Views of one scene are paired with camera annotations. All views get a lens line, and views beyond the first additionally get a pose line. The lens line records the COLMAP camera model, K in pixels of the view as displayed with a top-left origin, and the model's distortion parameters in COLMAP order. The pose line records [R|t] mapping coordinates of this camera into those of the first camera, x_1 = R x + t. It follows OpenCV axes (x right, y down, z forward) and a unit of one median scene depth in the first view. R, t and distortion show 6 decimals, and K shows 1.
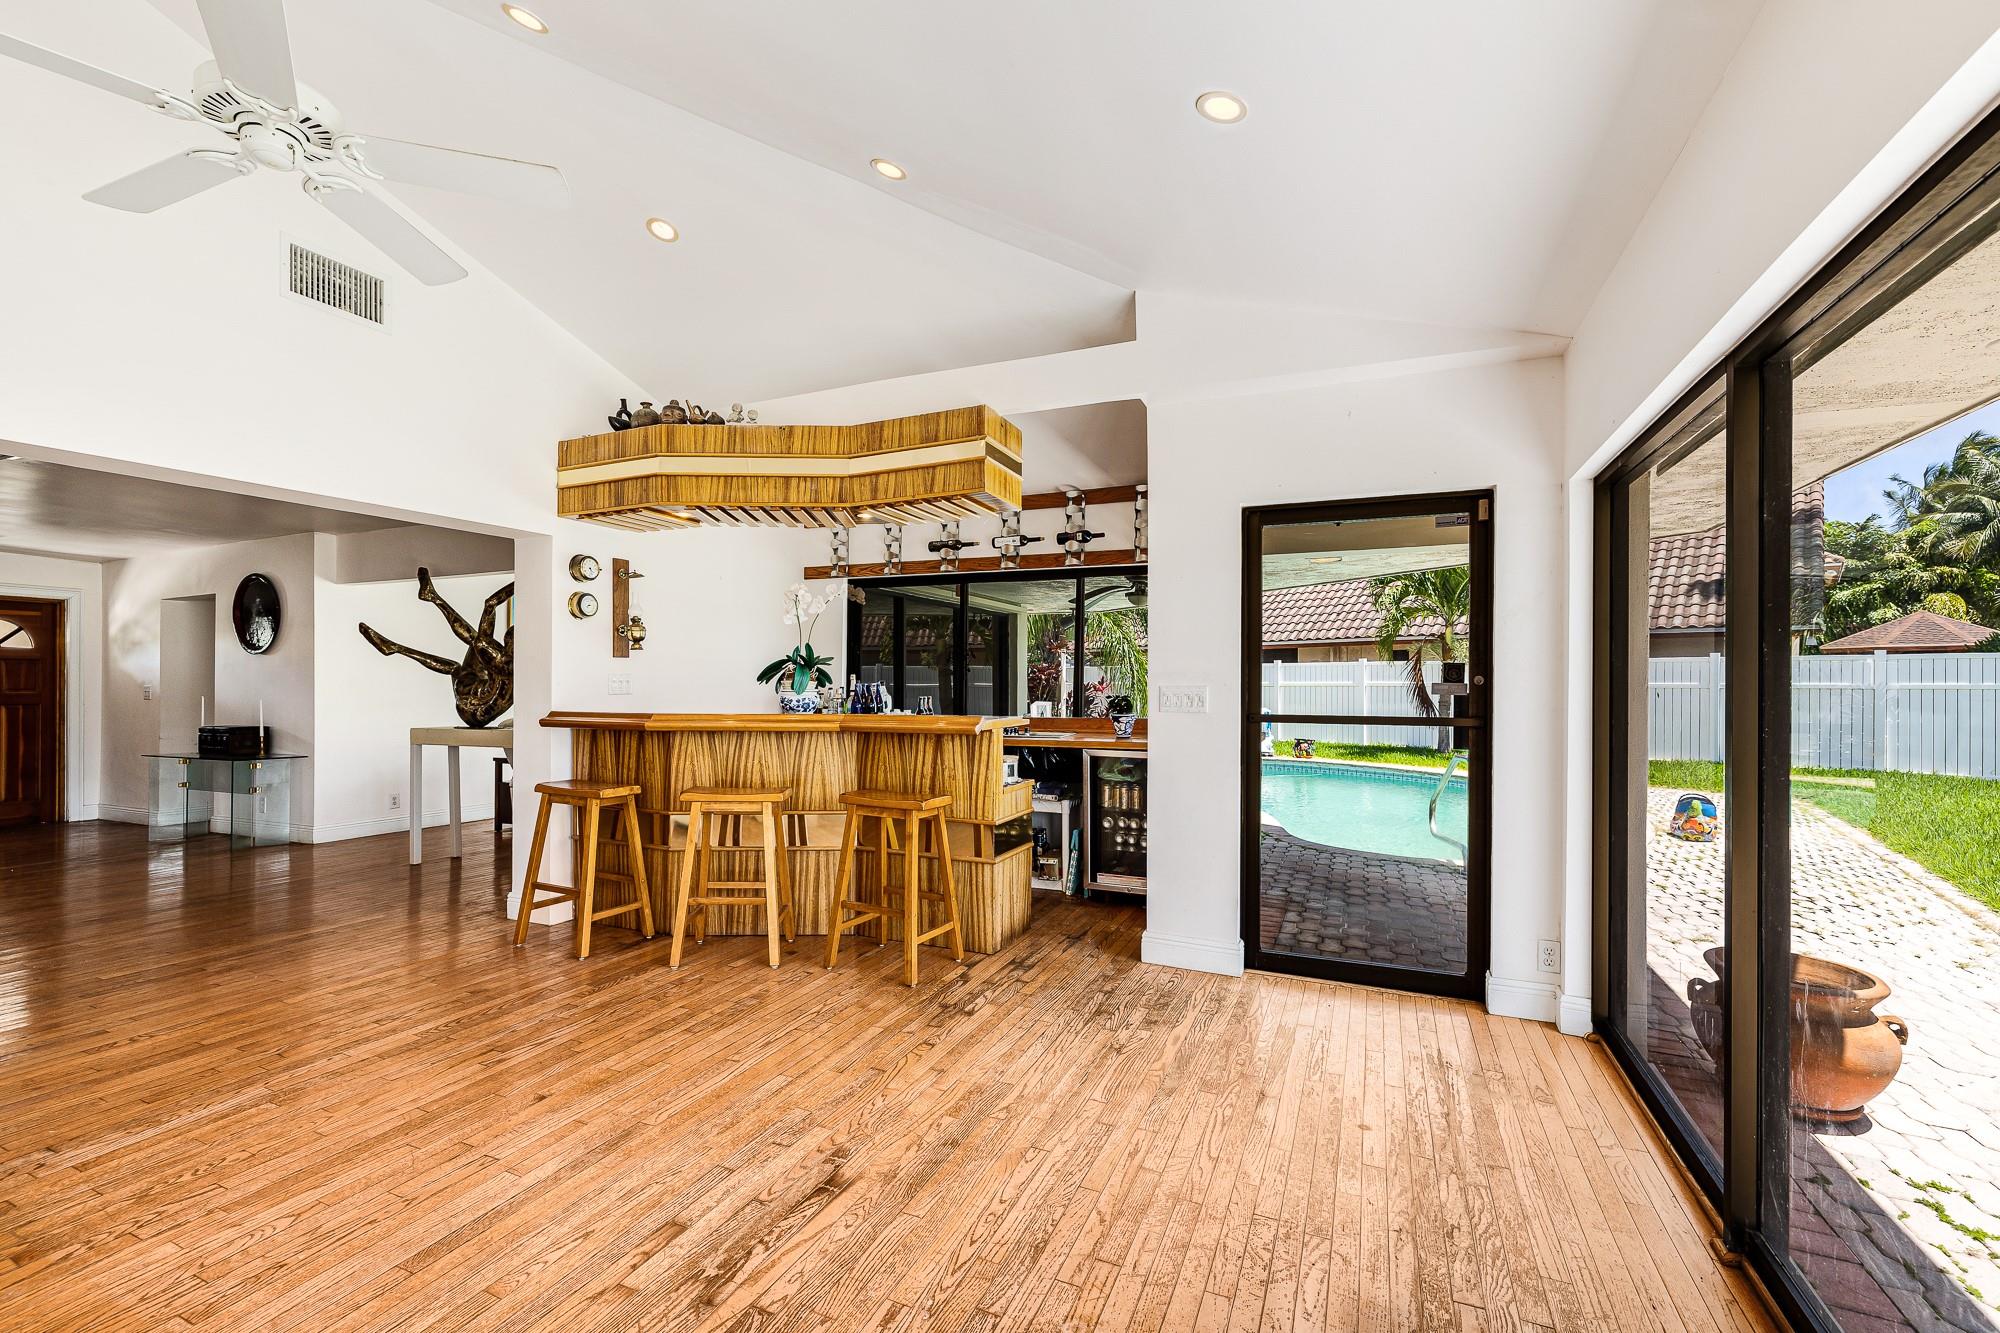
lens RADIAL K [[850.4, 0, 995.6], [0, 850.4, 686.1], [0, 0, 1]] dist [0.001252, 0.000301]
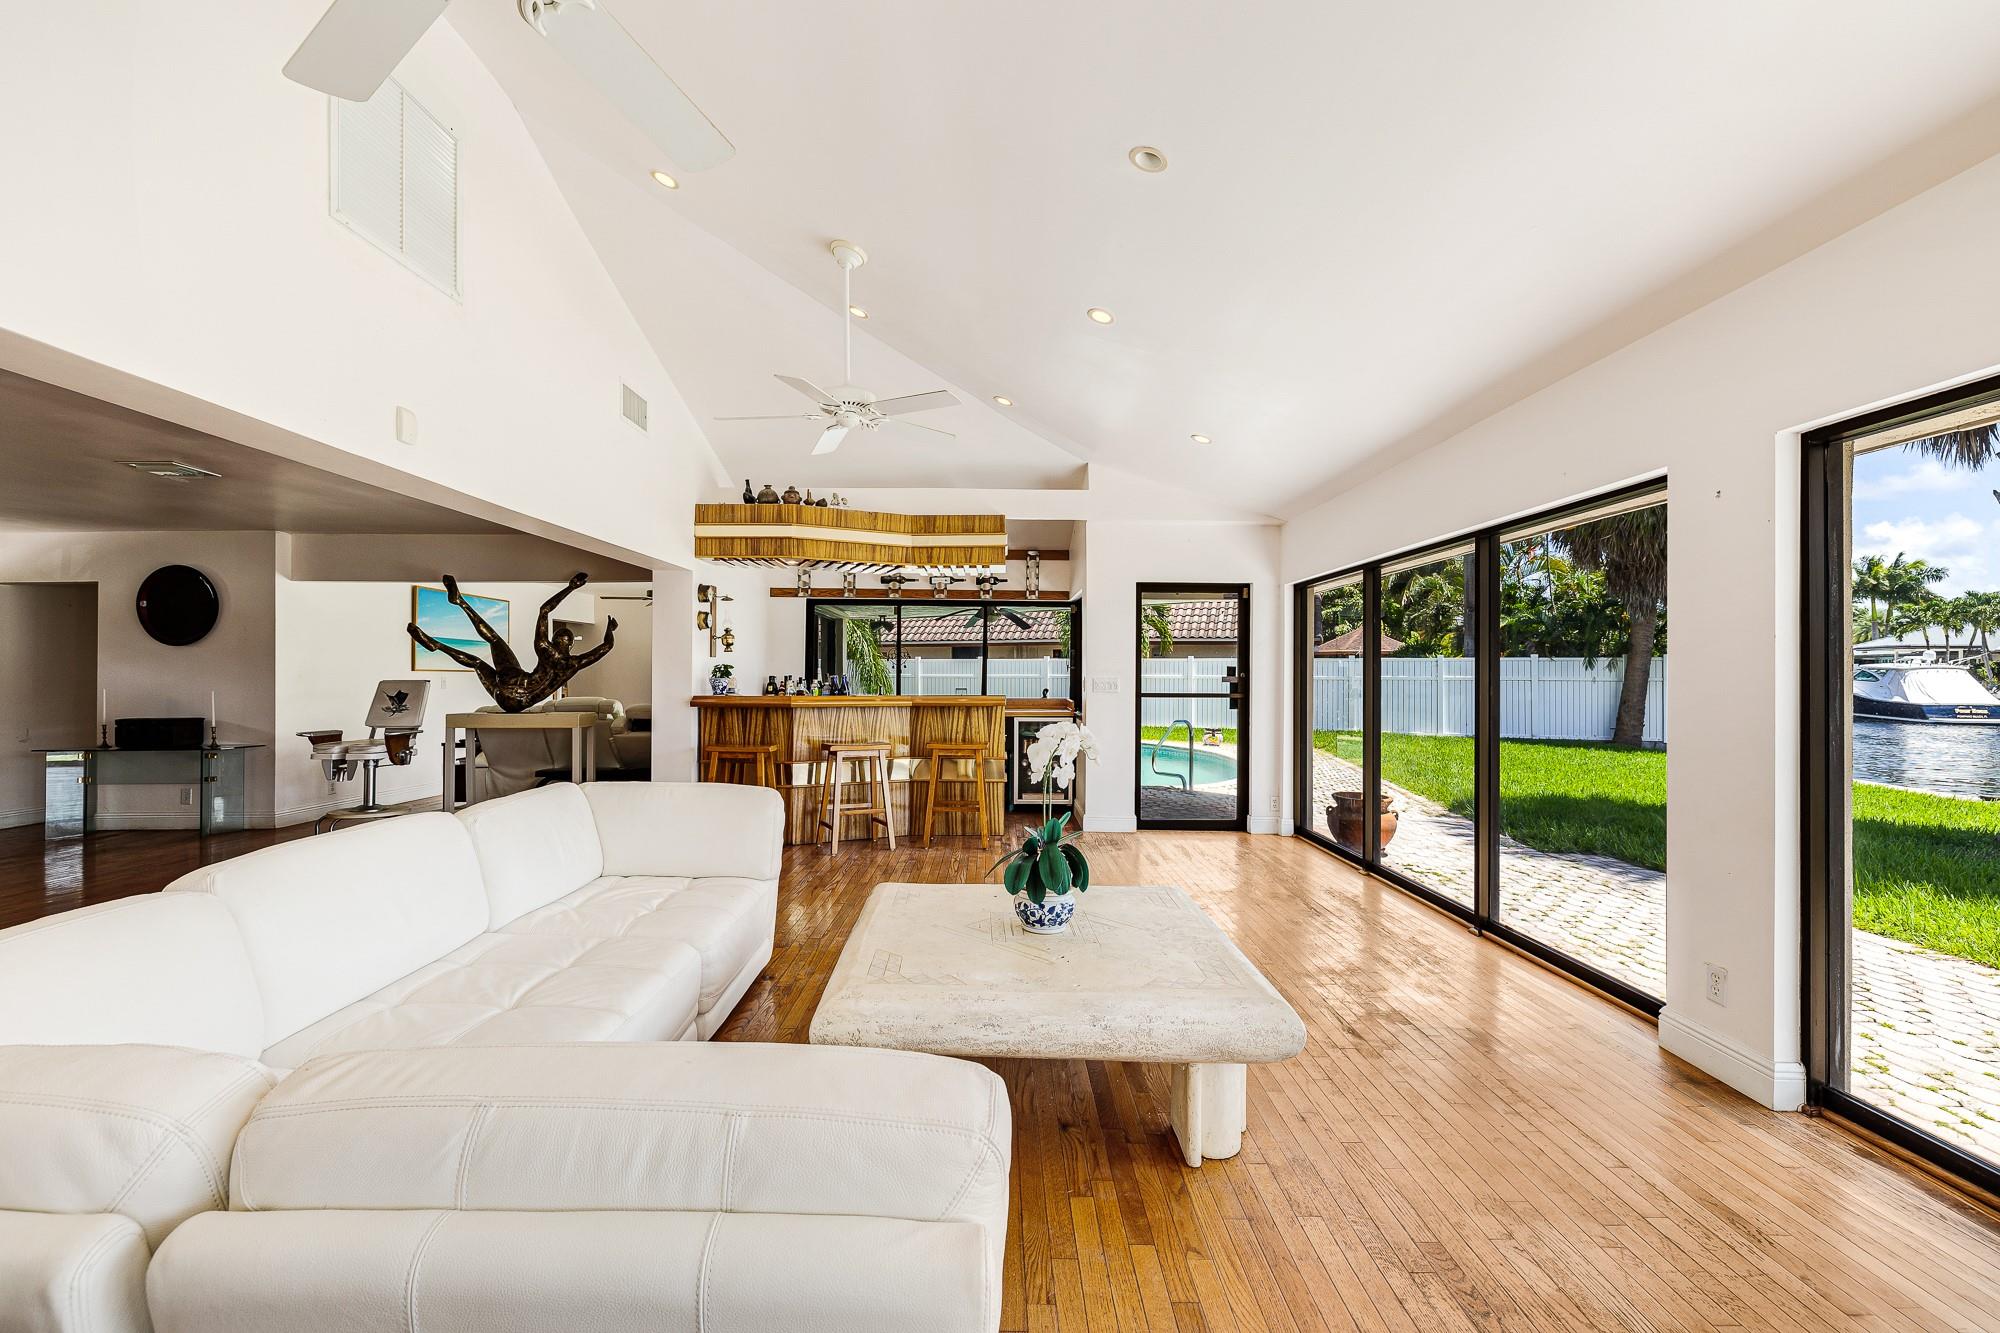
lens RADIAL K [[850.3, 0, 992.7], [0, 850.3, 675.1], [0, 0, 1]] dist [0.001557, 0.000118]
pose [[0.910955, 0.002164, 0.412501, -0.668600], [-0.000766, 0.999993, -0.003554, 0.000690], [-0.412506, 0.002922, 0.910950, -0.502879]]
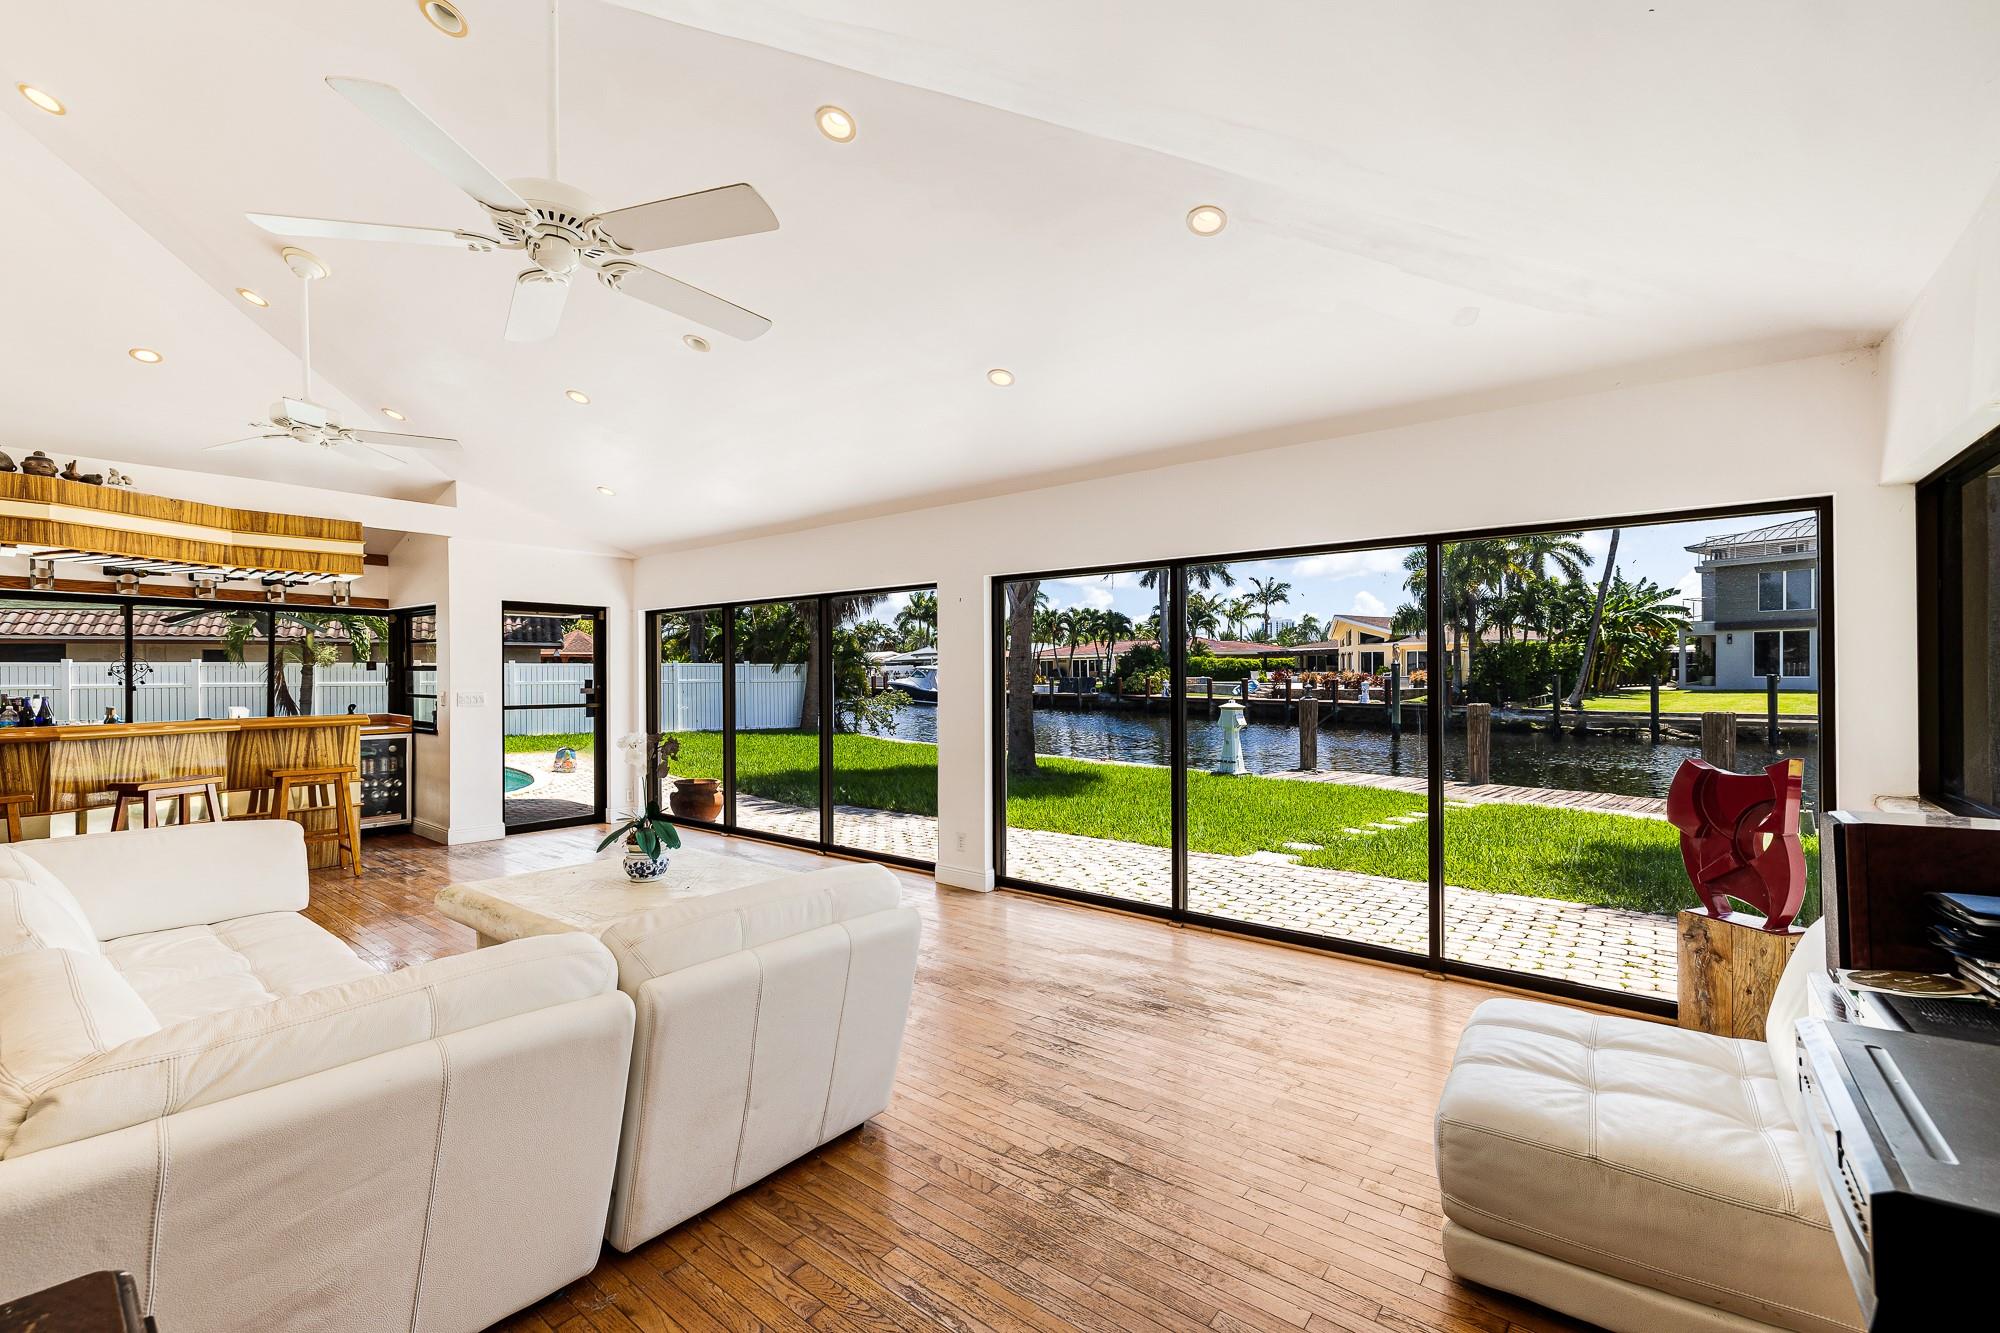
lens RADIAL K [[850.3, 0, 992.7], [0, 850.3, 675.1], [0, 0, 1]] dist [0.001557, 0.000118]
pose [[0.249424, -0.003249, 0.968389, -1.158058], [0.009639, 0.999953, 0.000872, -0.024834], [-0.968347, 0.009117, 0.249443, -0.516216]]
